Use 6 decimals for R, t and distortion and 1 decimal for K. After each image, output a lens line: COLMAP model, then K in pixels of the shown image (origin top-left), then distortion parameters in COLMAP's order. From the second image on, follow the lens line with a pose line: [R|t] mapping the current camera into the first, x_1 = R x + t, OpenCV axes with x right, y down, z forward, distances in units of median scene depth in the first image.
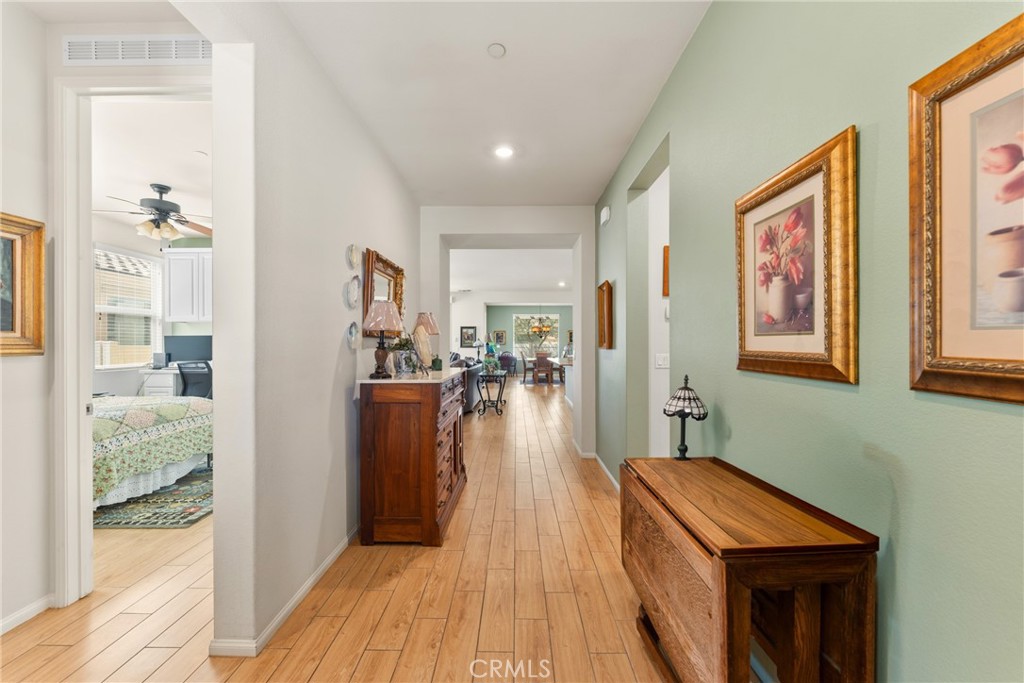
lens RADIAL K [[410.0, 0, 516.1], [0, 410.0, 345.2], [0, 0, 1]] dist [-0.006192, 0.000620]
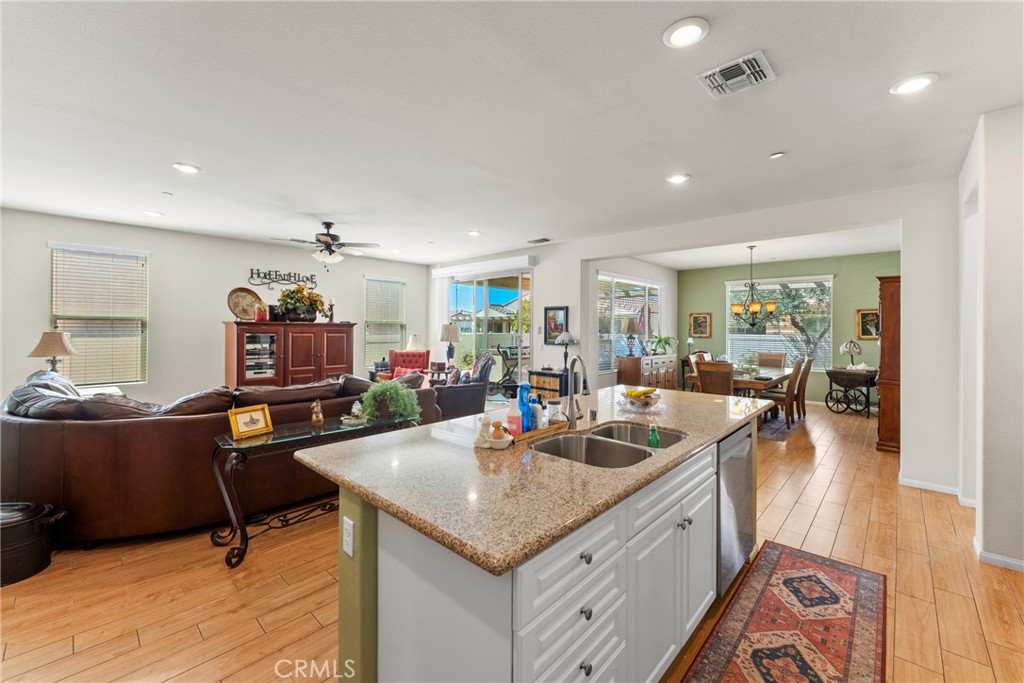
lens RADIAL K [[410.0, 0, 514.7], [0, 410.0, 324.5], [0, 0, 1]] dist [-0.006192, 0.000620]
pose [[0.732645, 0.000152, -0.680611, 0.186978], [-0.008241, 0.999929, -0.008648, -0.014177], [0.680561, 0.011945, 0.732594, 0.487532]]
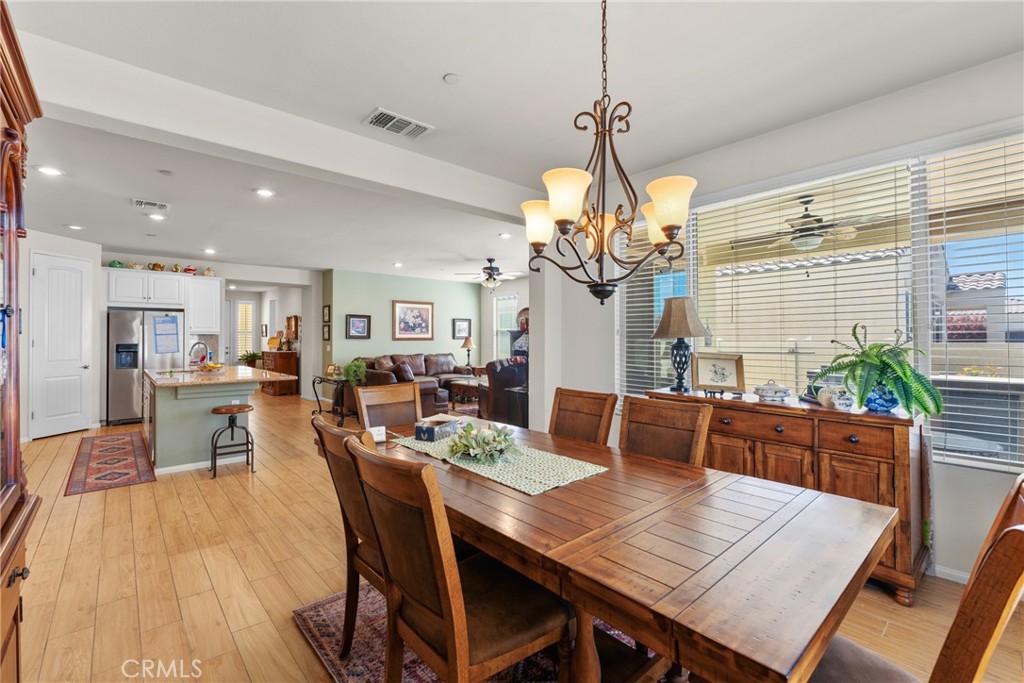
lens RADIAL K [[433.9, 0, 513.4], [0, 433.9, 333.5], [0, 0, 1]] dist [-0.001541, -0.000927]
pose [[-0.741943, -0.003932, -0.670451, 0.159814], [0.002118, 0.999964, -0.008208, -0.008586], [0.670459, -0.007510, -0.741908, 1.101598]]
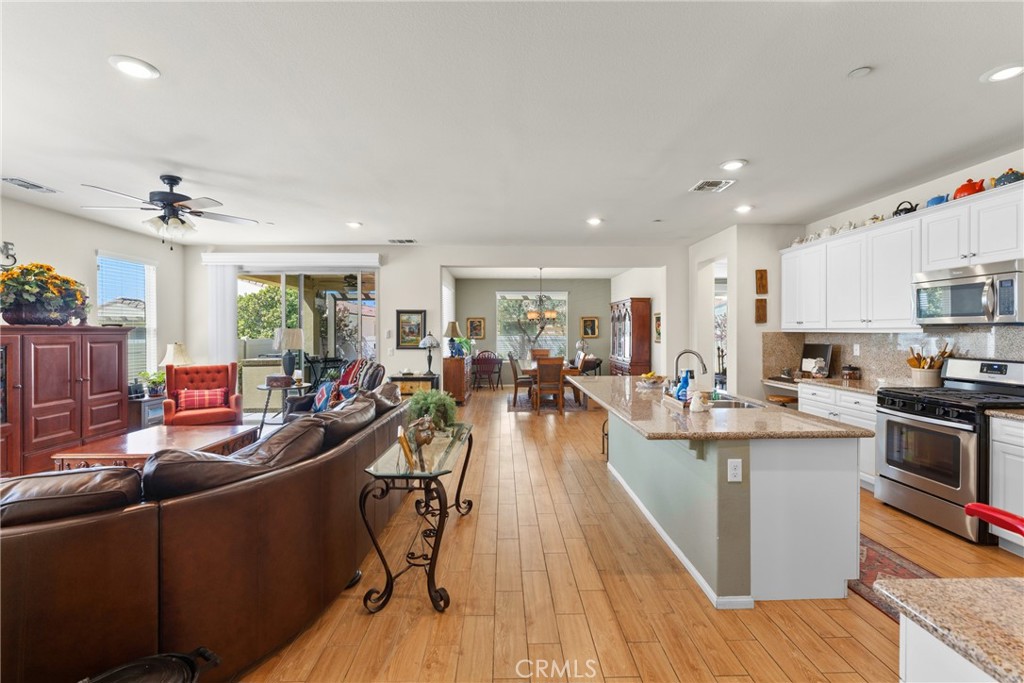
lens RADIAL K [[433.9, 0, 509.2], [0, 433.9, 331.9], [0, 0, 1]] dist [-0.001541, -0.000927]
pose [[0.999880, -0.001106, 0.015439, 0.002368], [0.001119, 0.999999, -0.000850, -0.014116], [-0.015438, 0.000867, 0.999880, 0.373642]]
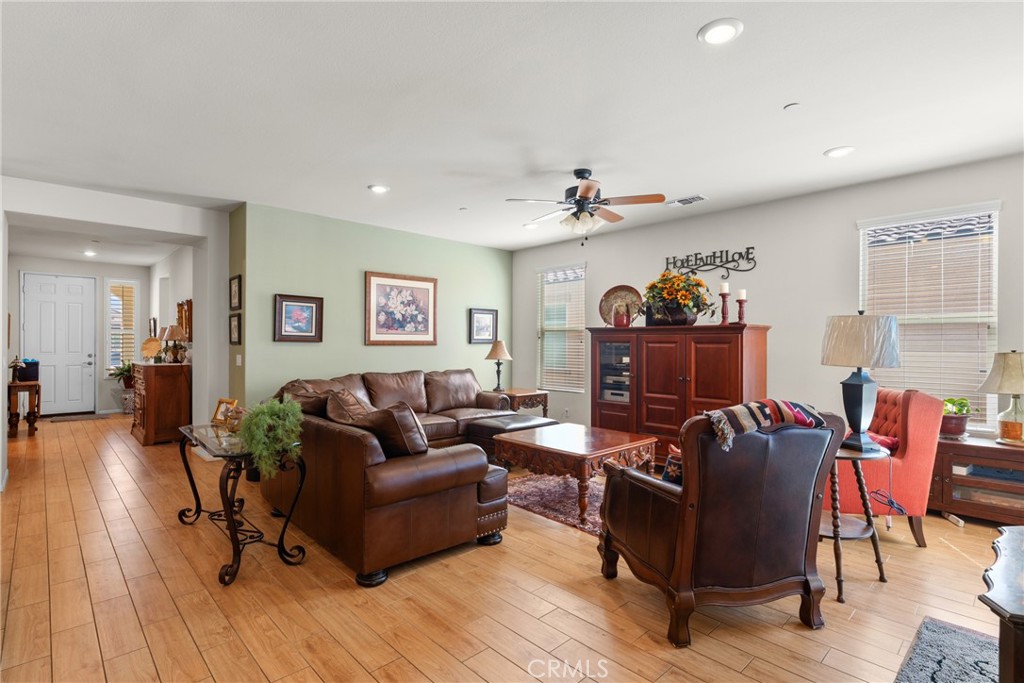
lens RADIAL K [[497.9, 0, 511.9], [0, 497.9, 340.9], [0, 0, 1]] dist [0.001291, 0.000175]
pose [[-0.721423, -0.004999, -0.692476, 0.037081], [-0.004263, 0.999987, -0.002777, -0.006705], [0.692481, 0.000949, -0.721435, 0.841342]]
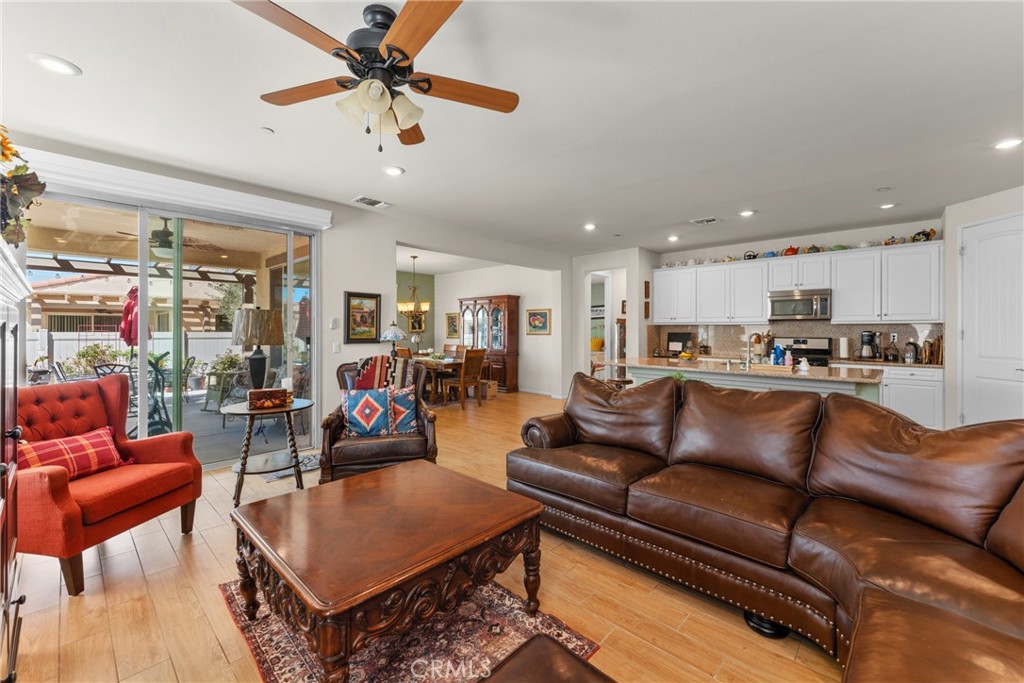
lens RADIAL K [[410.0, 0, 514.7], [0, 410.0, 334.7], [0, 0, 1]] dist [-0.006192, 0.000620]
pose [[0.685080, -0.006825, 0.728436, -0.273182], [-0.000275, 0.999954, 0.009627, -0.006174], [-0.728468, -0.006796, 0.685046, 0.523887]]
